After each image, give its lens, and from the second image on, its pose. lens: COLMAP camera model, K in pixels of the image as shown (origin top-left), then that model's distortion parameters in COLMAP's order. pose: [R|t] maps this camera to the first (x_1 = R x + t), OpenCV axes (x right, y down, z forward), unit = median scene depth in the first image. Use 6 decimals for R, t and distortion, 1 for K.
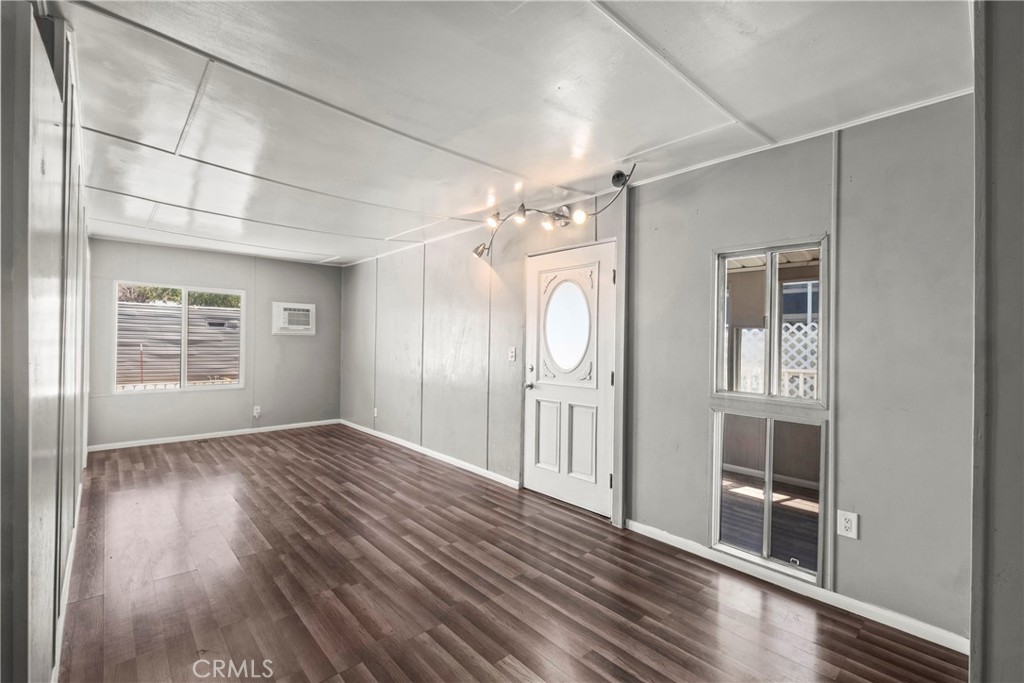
lens RADIAL K [[452.0, 0, 502.0], [0, 452.0, 337.3], [0, 0, 1]] dist [0.003438, -0.005308]
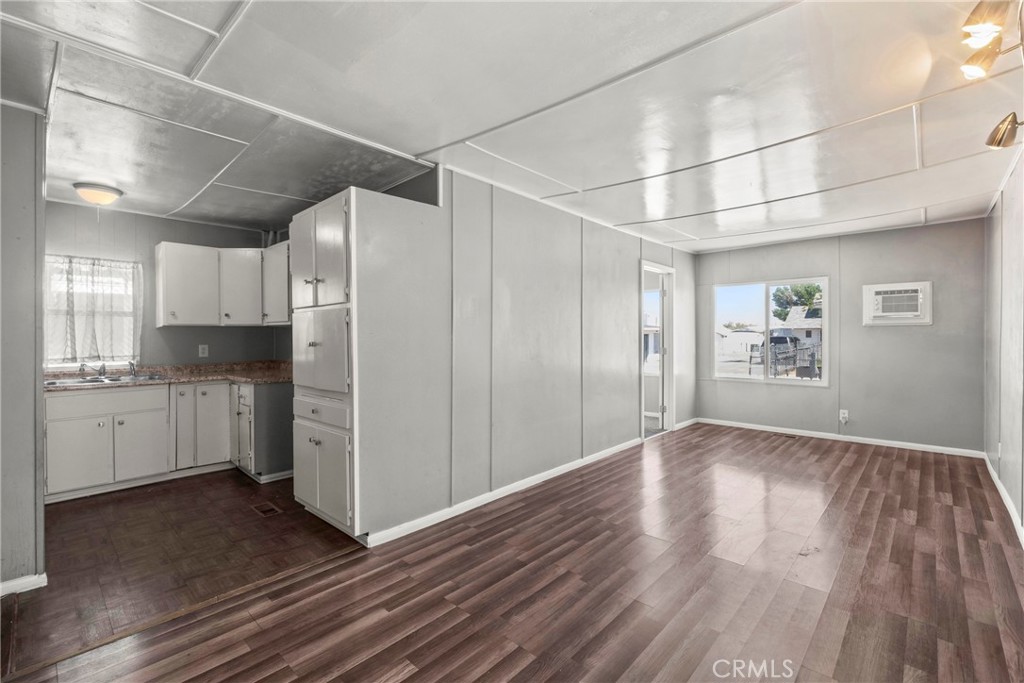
lens RADIAL K [[452.0, 0, 515.7], [0, 452.0, 337.6], [0, 0, 1]] dist [0.003438, -0.005308]
pose [[0.109445, 0.002565, -0.993989, 0.408963], [0.007488, 0.999966, 0.003405, 0.014615], [0.993965, -0.007816, 0.109423, 0.499950]]
